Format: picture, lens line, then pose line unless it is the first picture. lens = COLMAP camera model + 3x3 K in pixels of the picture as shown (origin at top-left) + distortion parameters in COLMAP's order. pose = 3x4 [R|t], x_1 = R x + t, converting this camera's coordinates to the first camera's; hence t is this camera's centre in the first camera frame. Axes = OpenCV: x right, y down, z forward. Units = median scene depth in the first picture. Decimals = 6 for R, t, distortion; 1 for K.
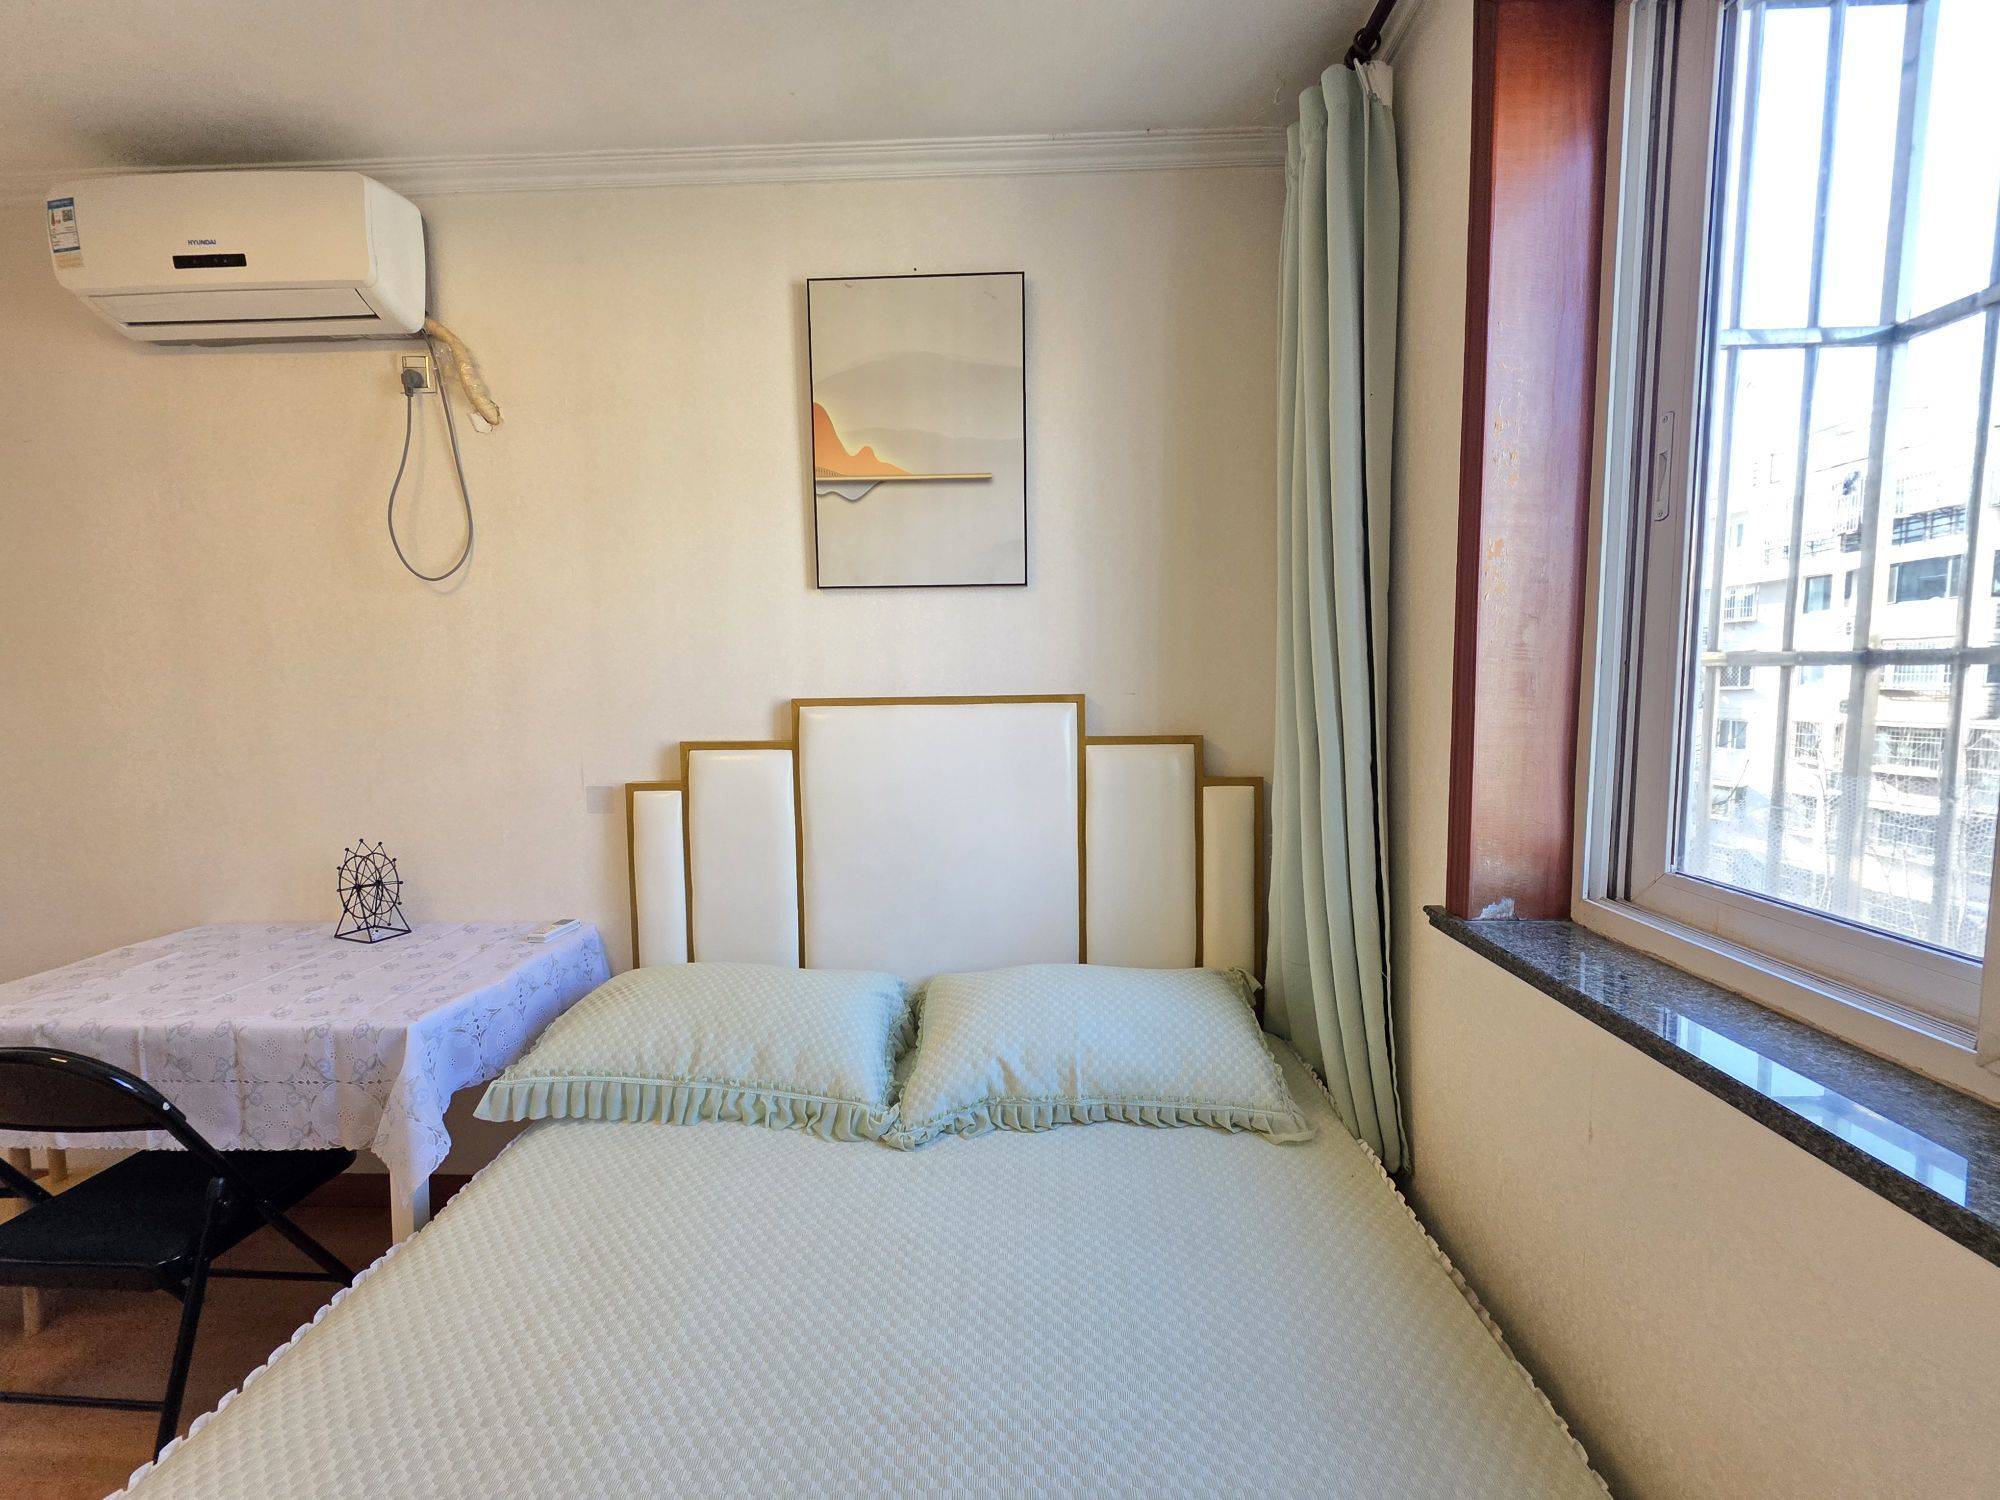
lens RADIAL K [[794.4, 0, 999.5], [0, 794.4, 749.4], [0, 0, 1]] dist [0.003138, -0.000215]
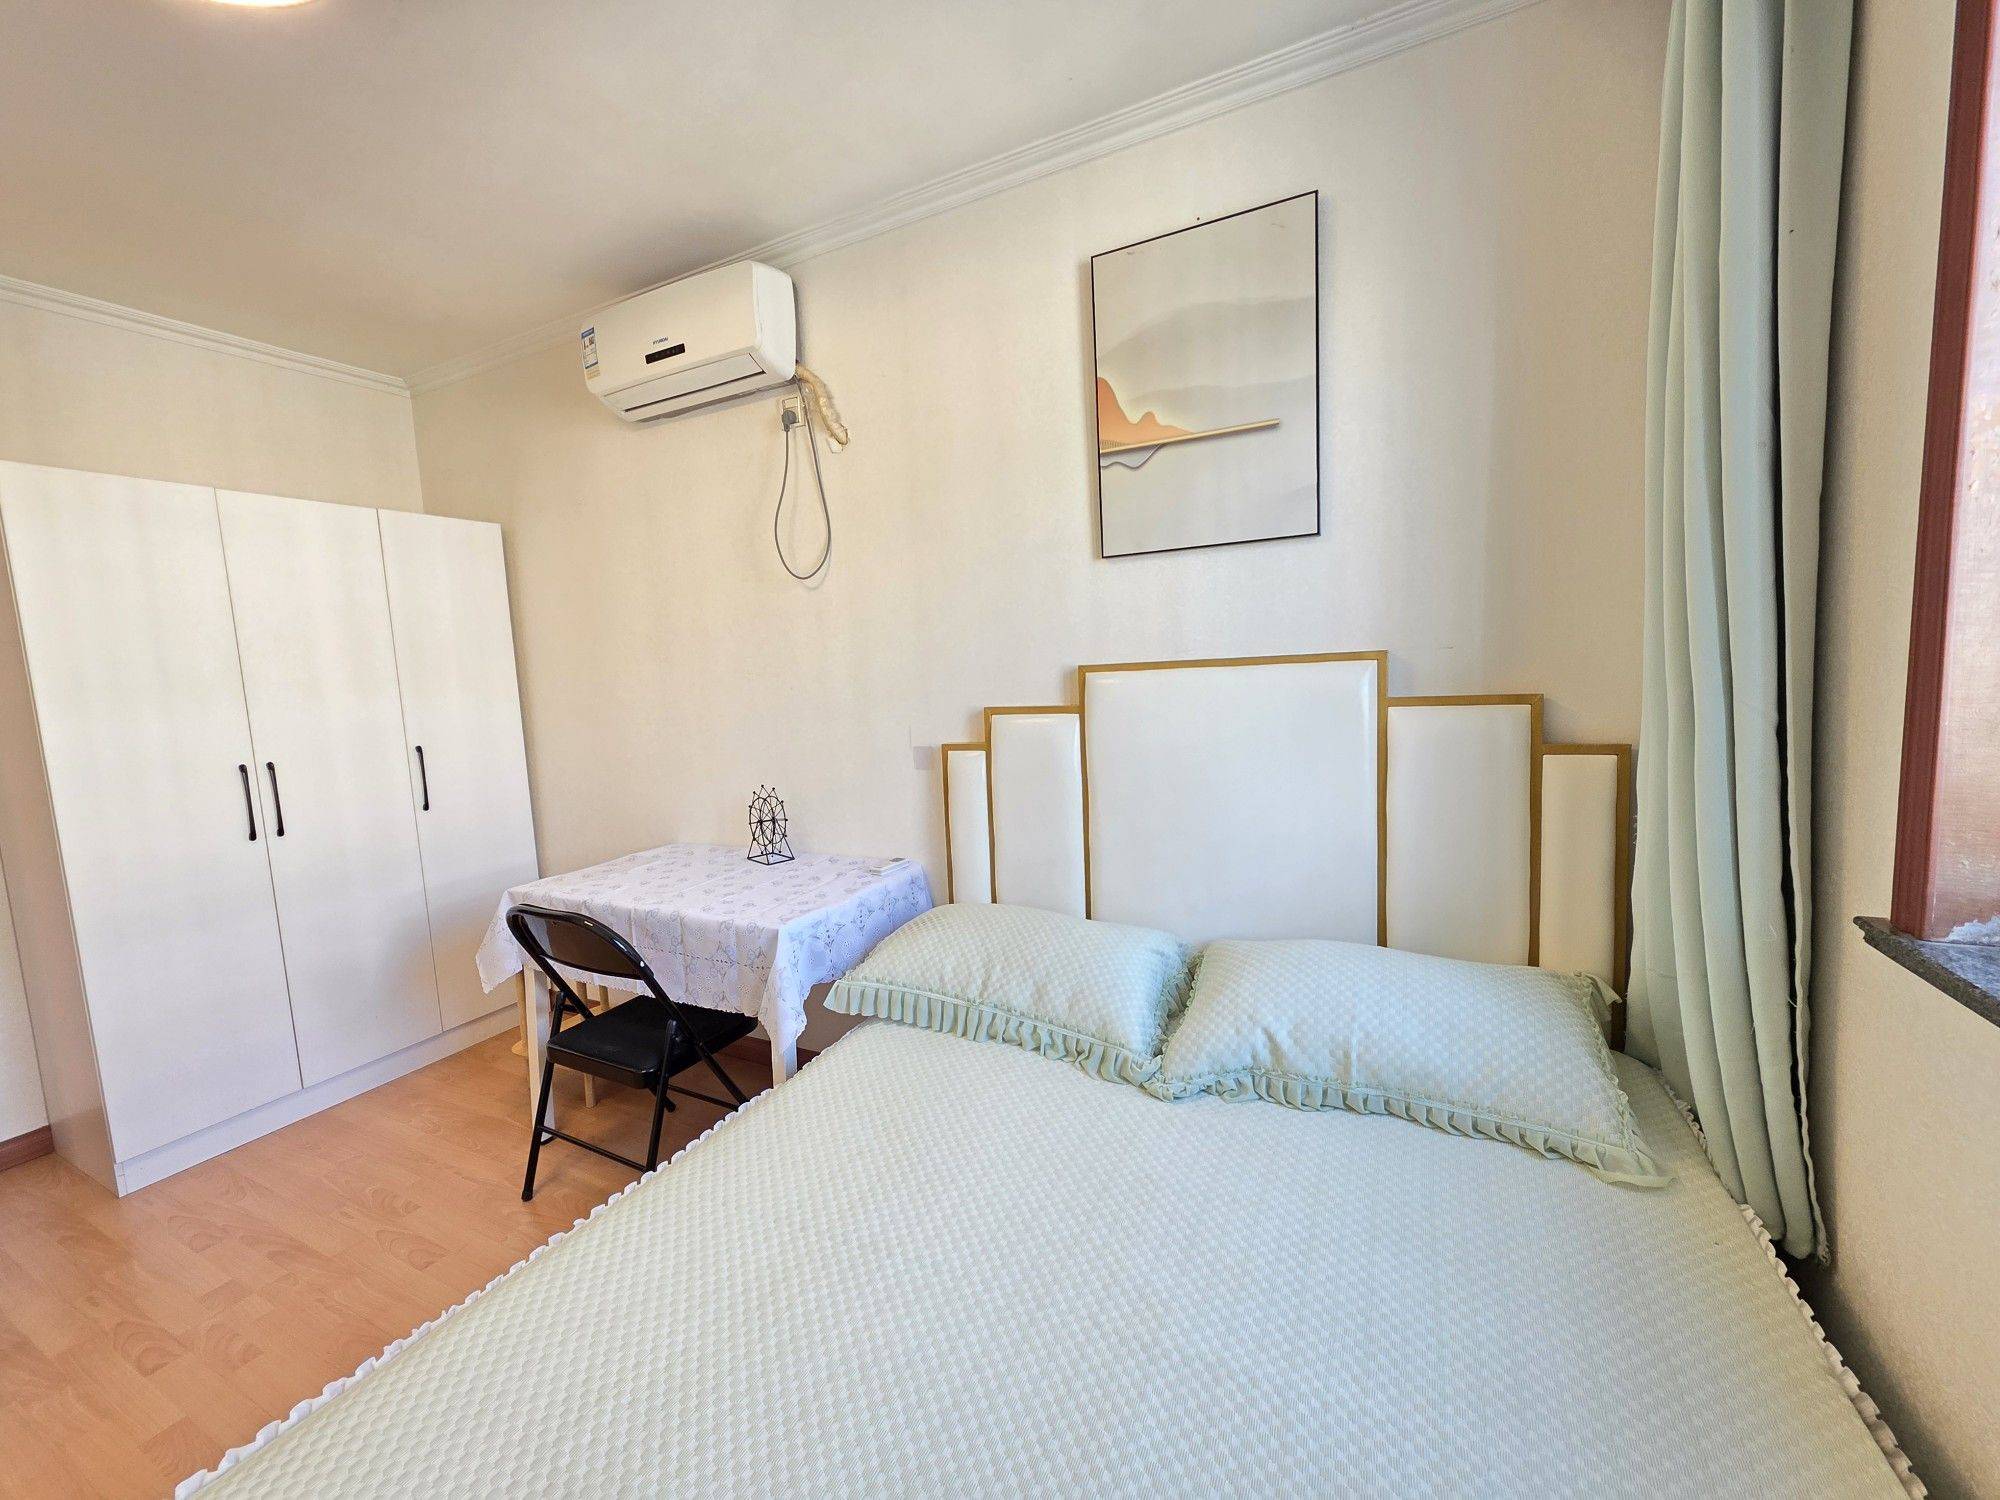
lens RADIAL K [[794.4, 0, 991.3], [0, 794.4, 746.8], [0, 0, 1]] dist [0.003138, -0.000215]
pose [[0.906132, 0.012390, -0.422813, 0.089195], [0.003152, 0.999345, 0.036038, 0.006581], [0.422982, -0.033988, 0.905500, -0.009793]]
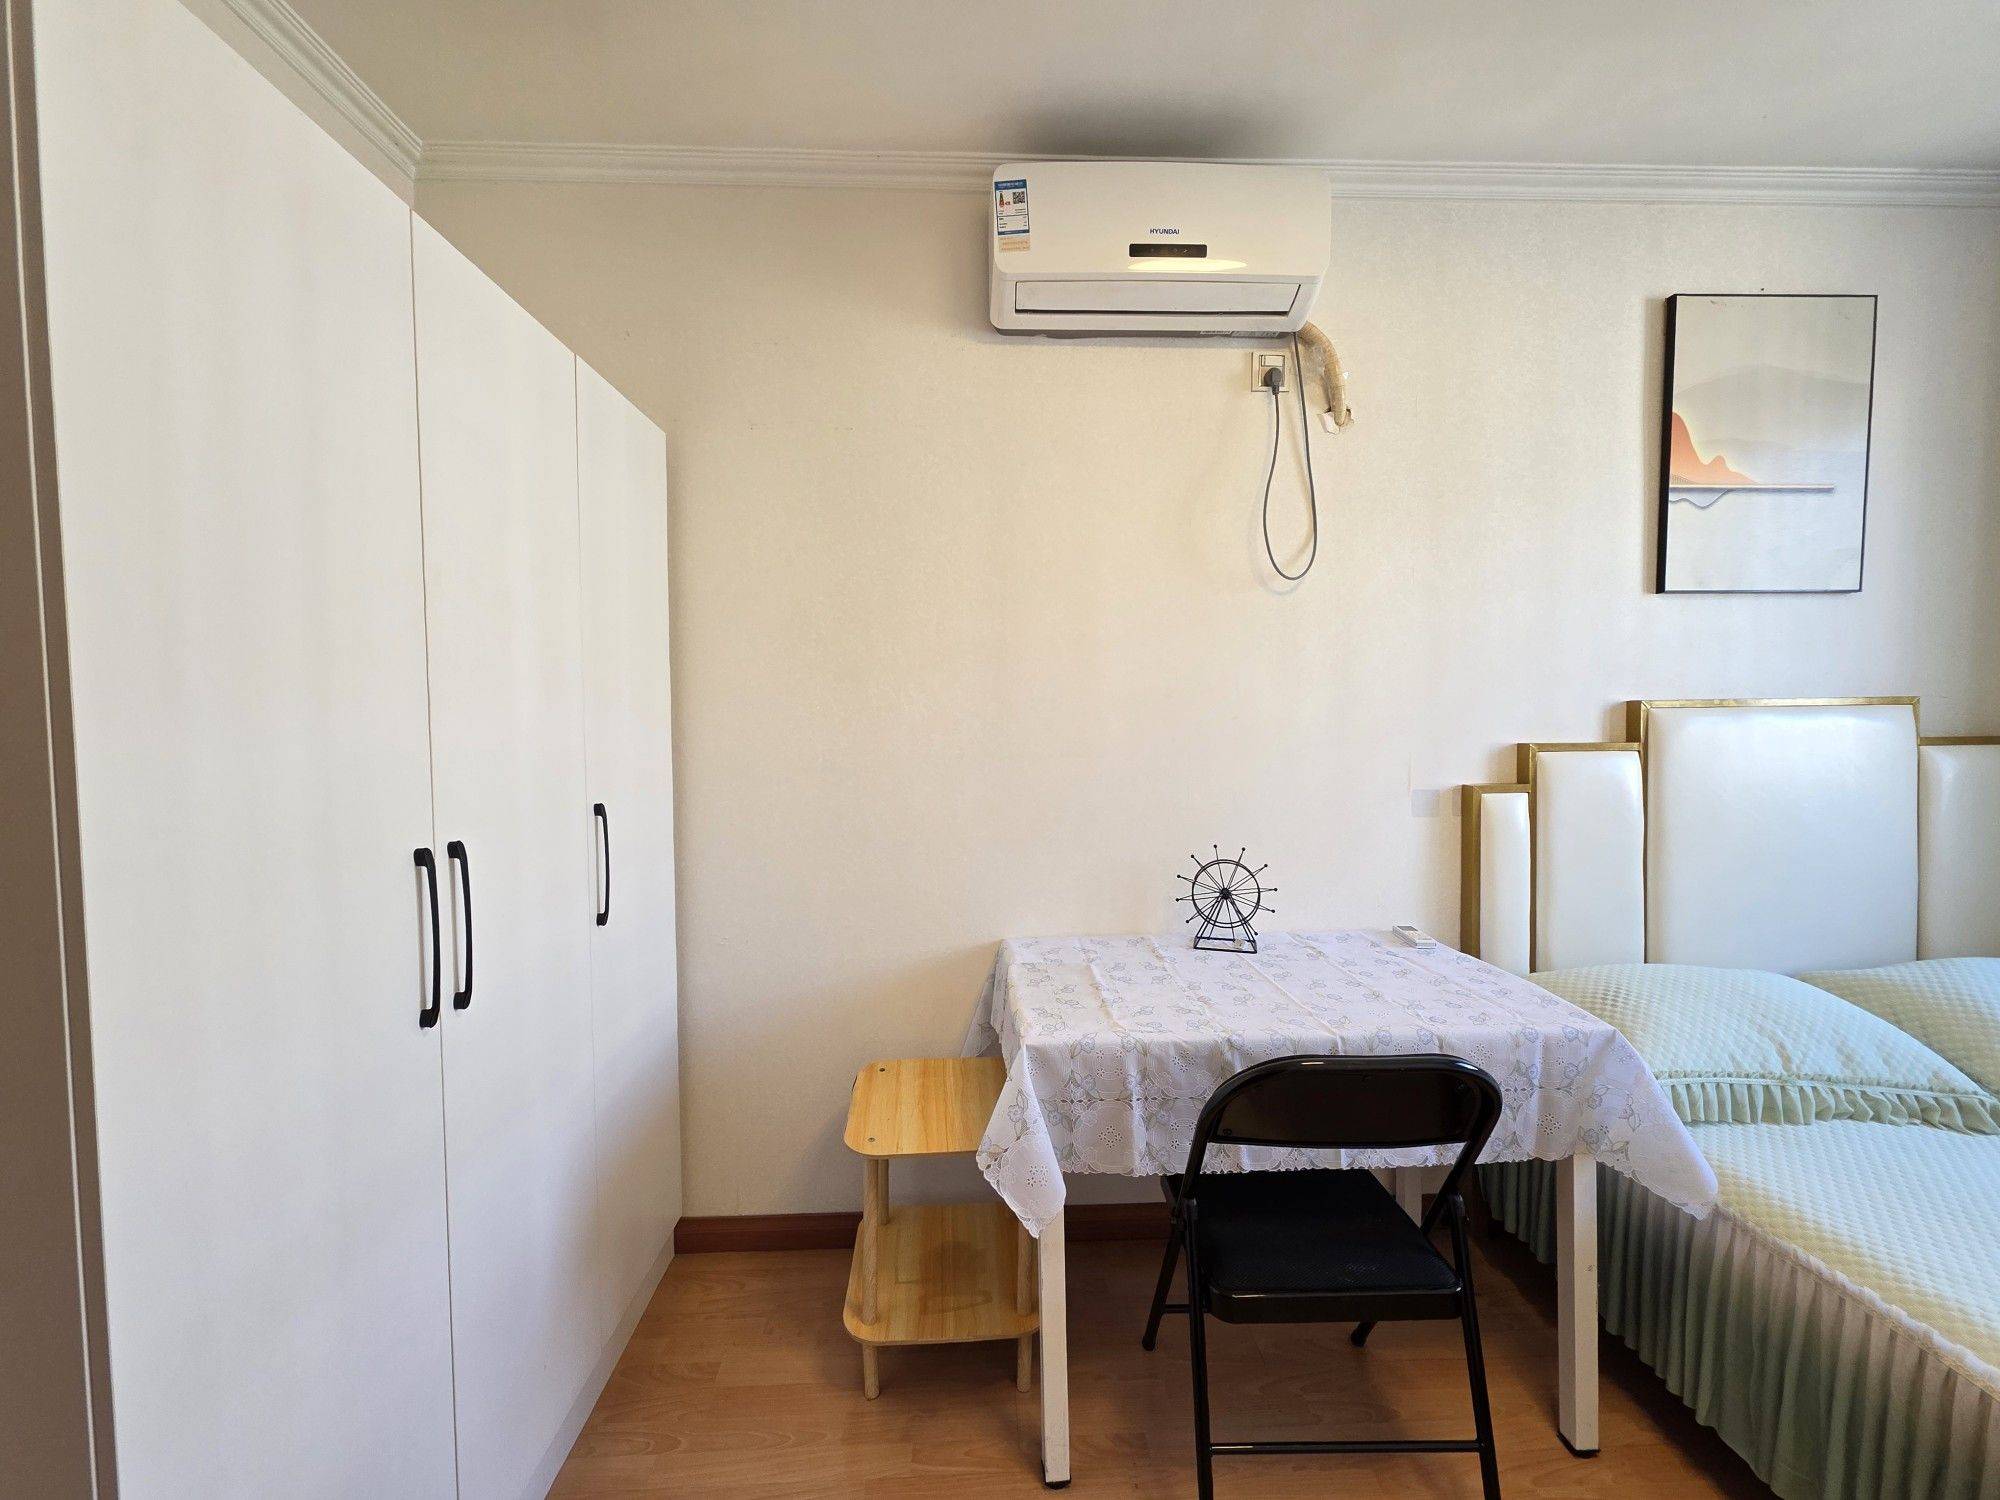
lens RADIAL K [[794.4, 0, 991.8], [0, 794.4, 744.1], [0, 0, 1]] dist [0.003138, -0.000215]
pose [[0.996731, -0.001587, 0.080773, -1.276798], [0.004480, 0.999355, -0.035643, 0.026589], [-0.080664, 0.035888, 0.996095, 0.066284]]
